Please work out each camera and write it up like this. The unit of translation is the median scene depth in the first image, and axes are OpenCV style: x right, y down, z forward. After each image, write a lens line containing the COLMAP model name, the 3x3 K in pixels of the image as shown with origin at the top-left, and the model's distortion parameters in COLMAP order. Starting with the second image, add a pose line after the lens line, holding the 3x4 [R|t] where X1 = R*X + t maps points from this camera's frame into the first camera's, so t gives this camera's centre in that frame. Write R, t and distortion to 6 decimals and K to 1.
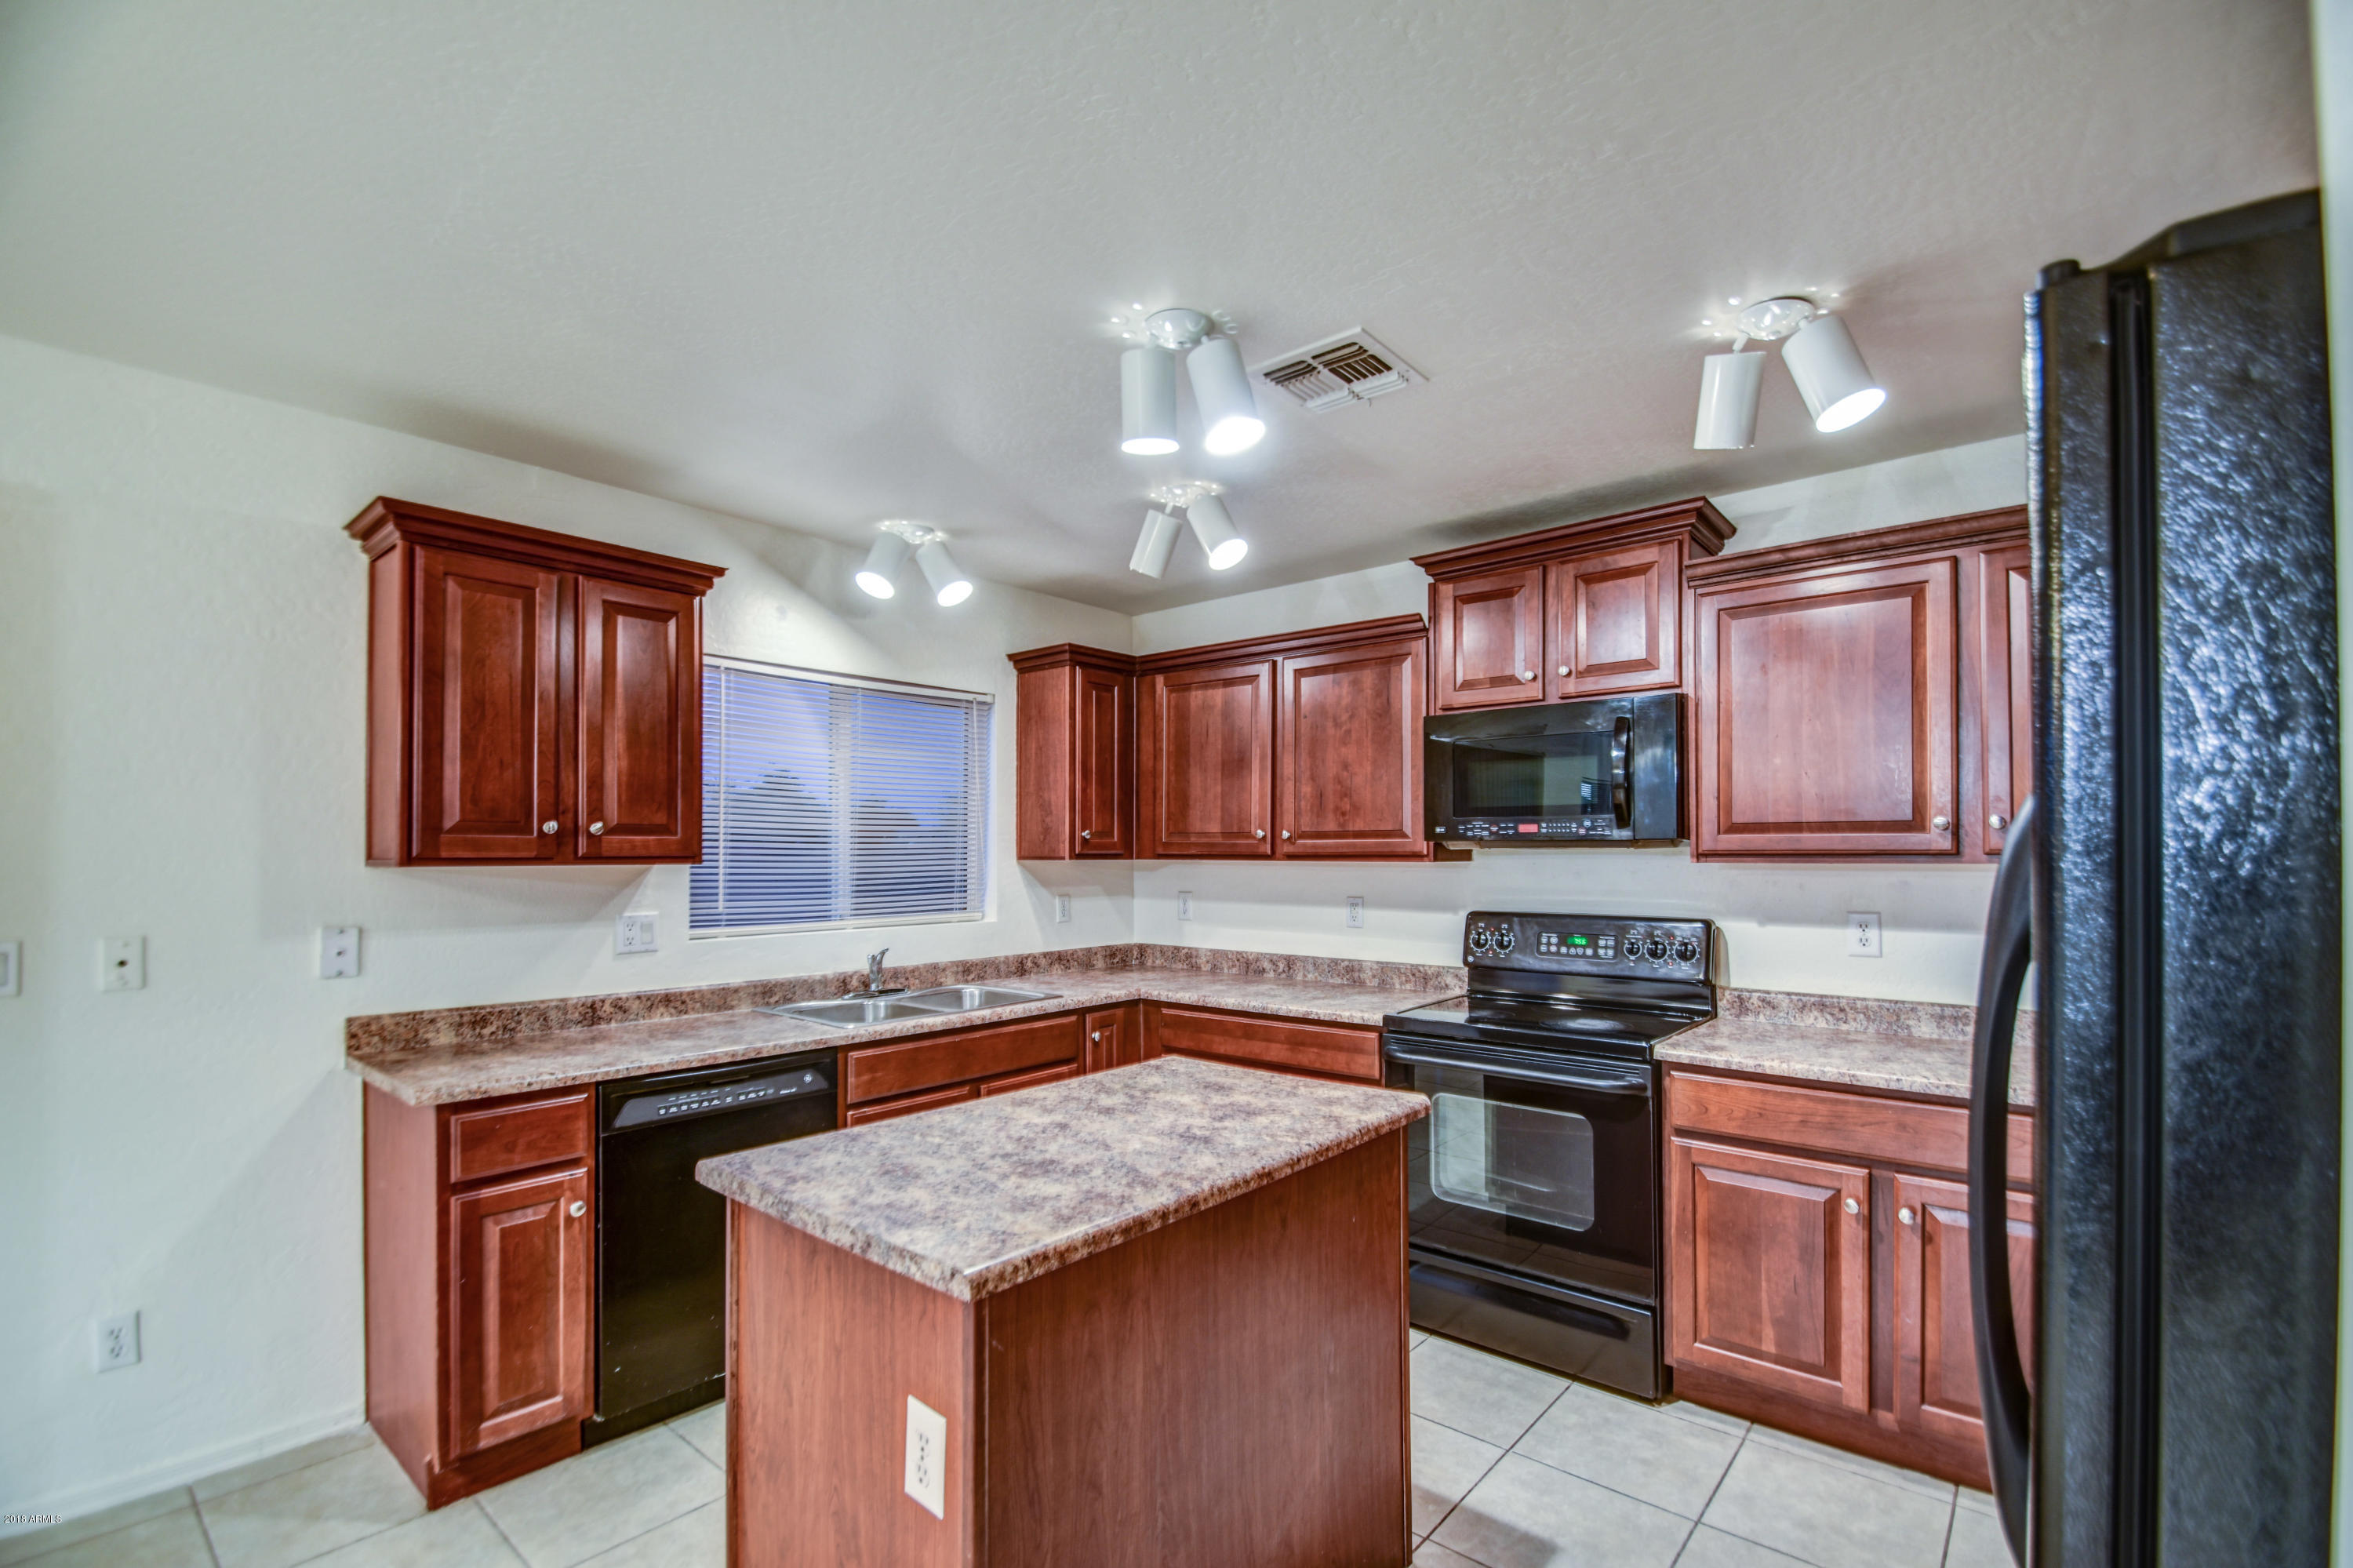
lens RADIAL K [[1036.7, 0, 1181.7], [0, 1036.7, 847.3], [0, 0, 1]] dist [0.002366, -0.000413]
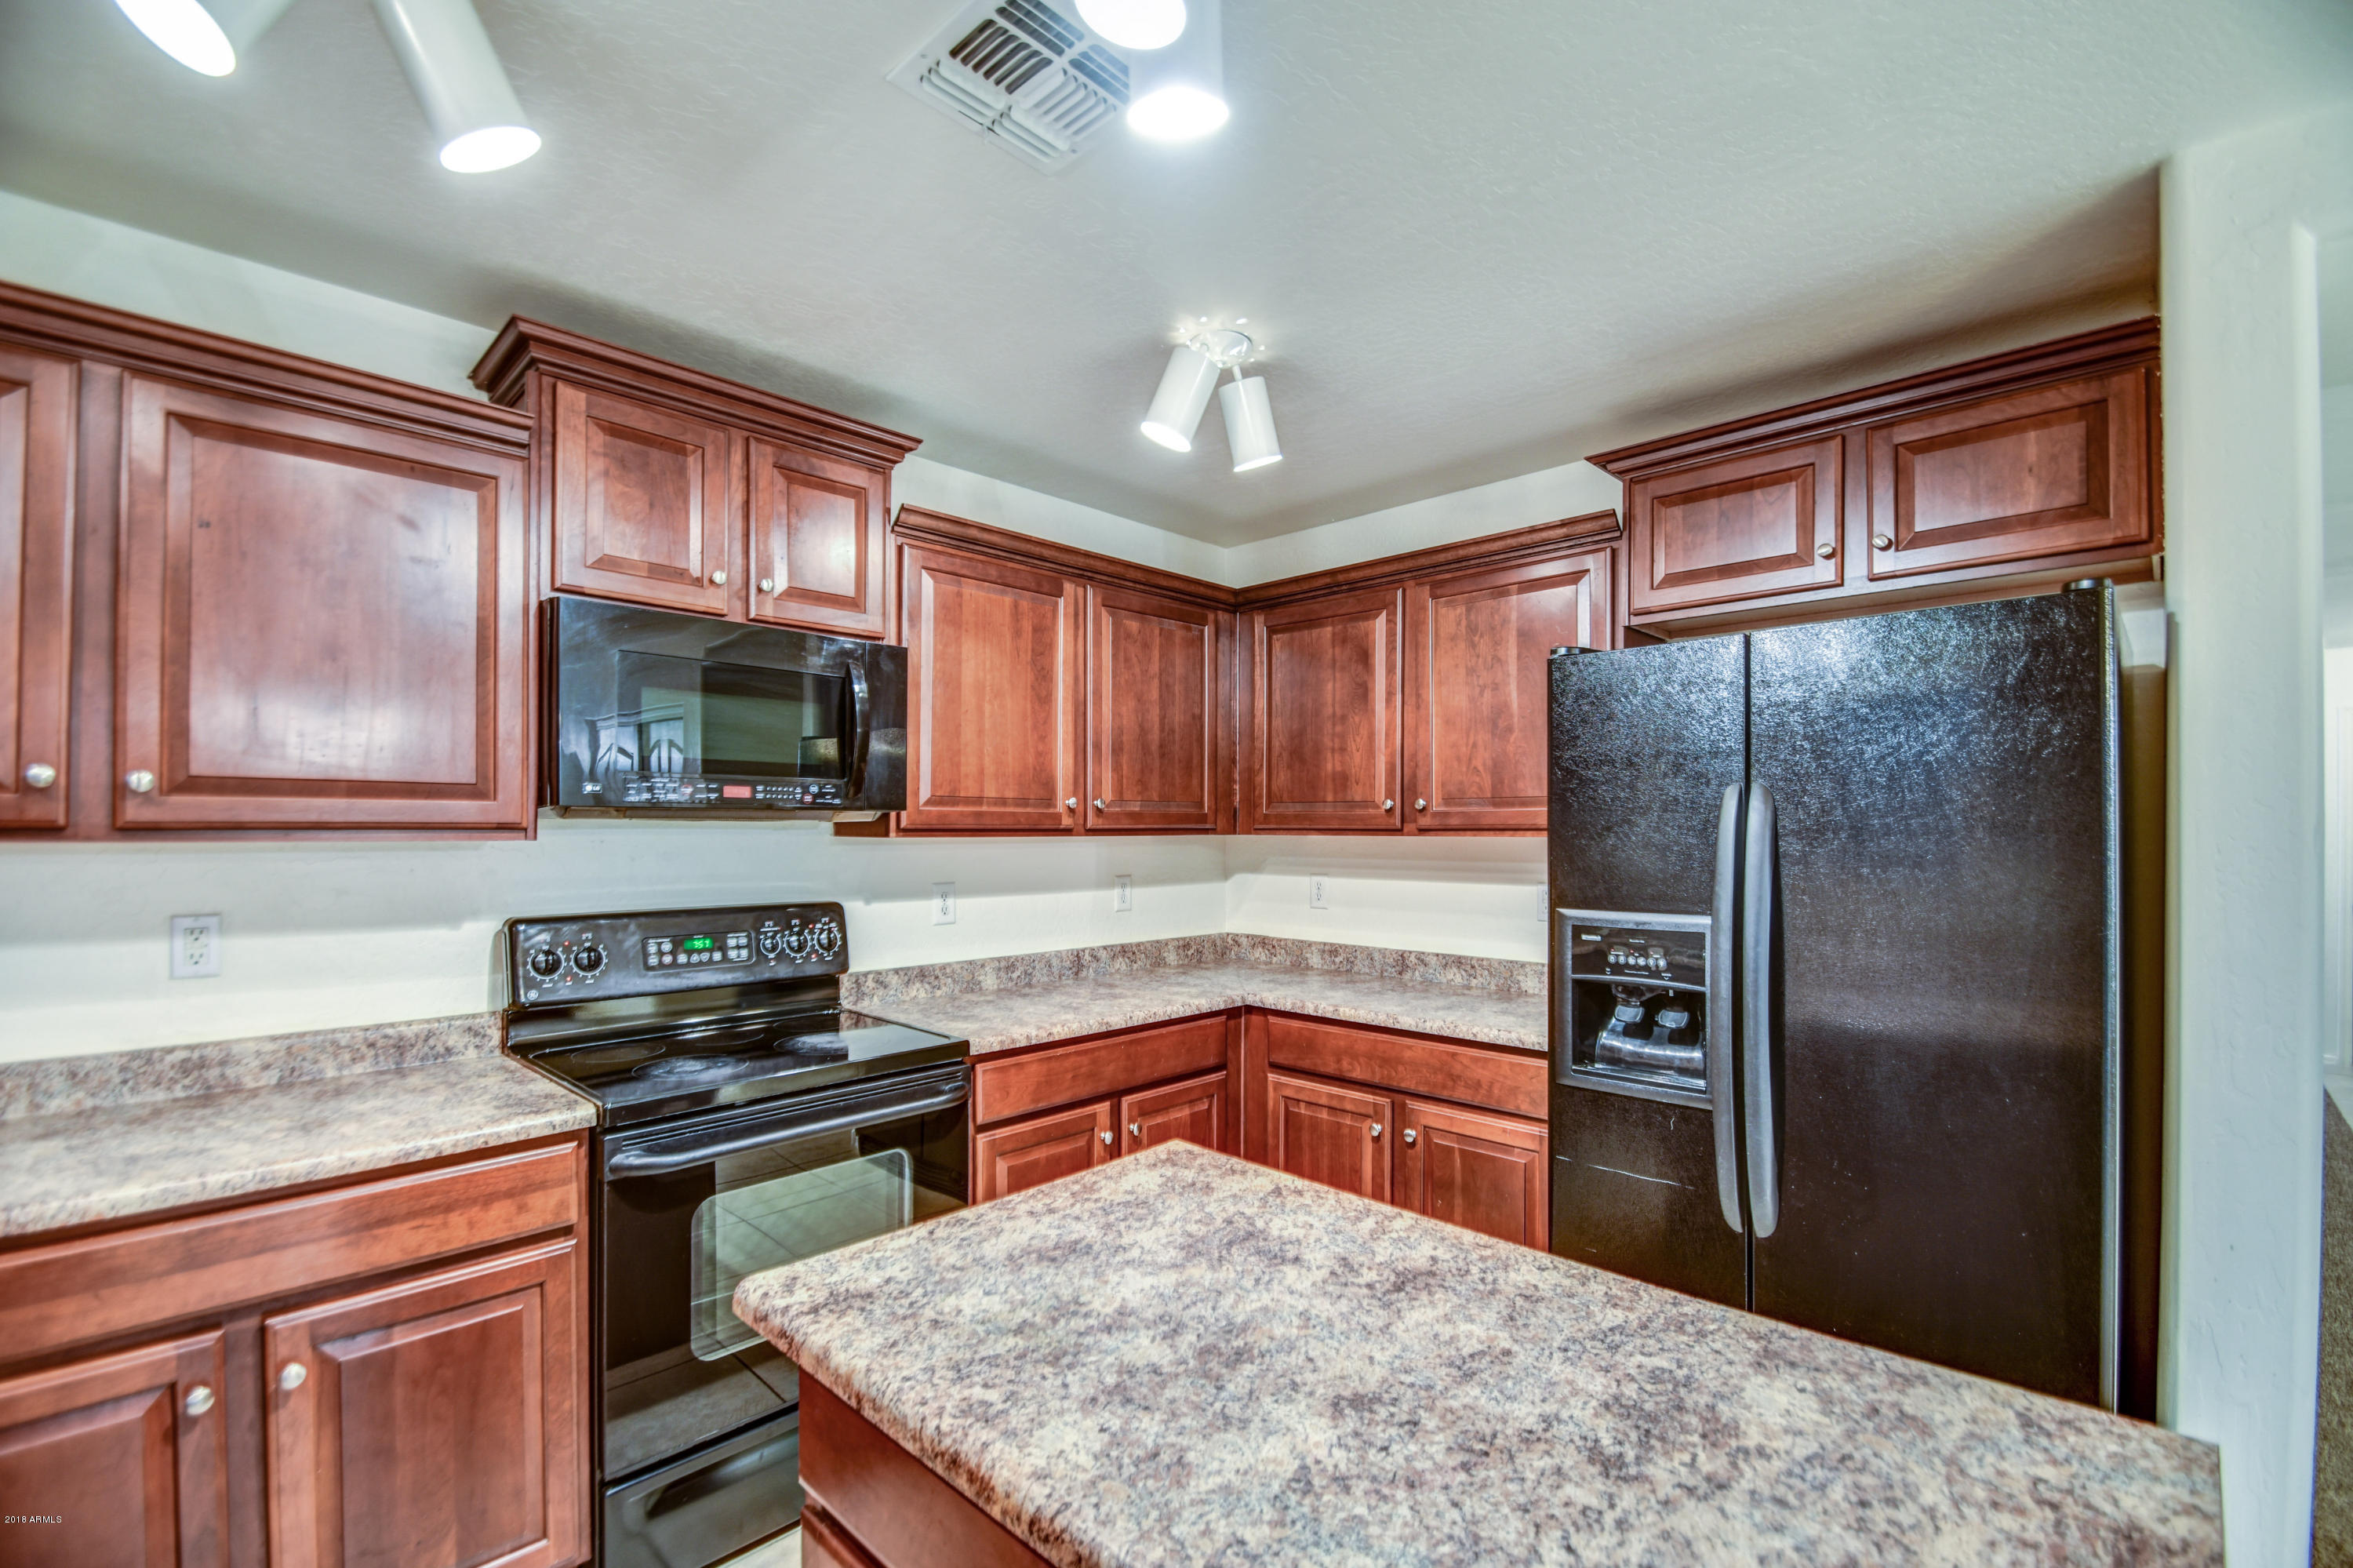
lens RADIAL K [[1016.2, 0, 1137.4], [0, 1016.2, 830.0], [0, 0, 1]] dist [0.010987, -0.014620]
pose [[0.086277, -0.000100, 0.996271, -0.339391], [-0.007086, 0.999975, 0.000714, 0.005401], [-0.996246, -0.007121, 0.086274, 0.651307]]
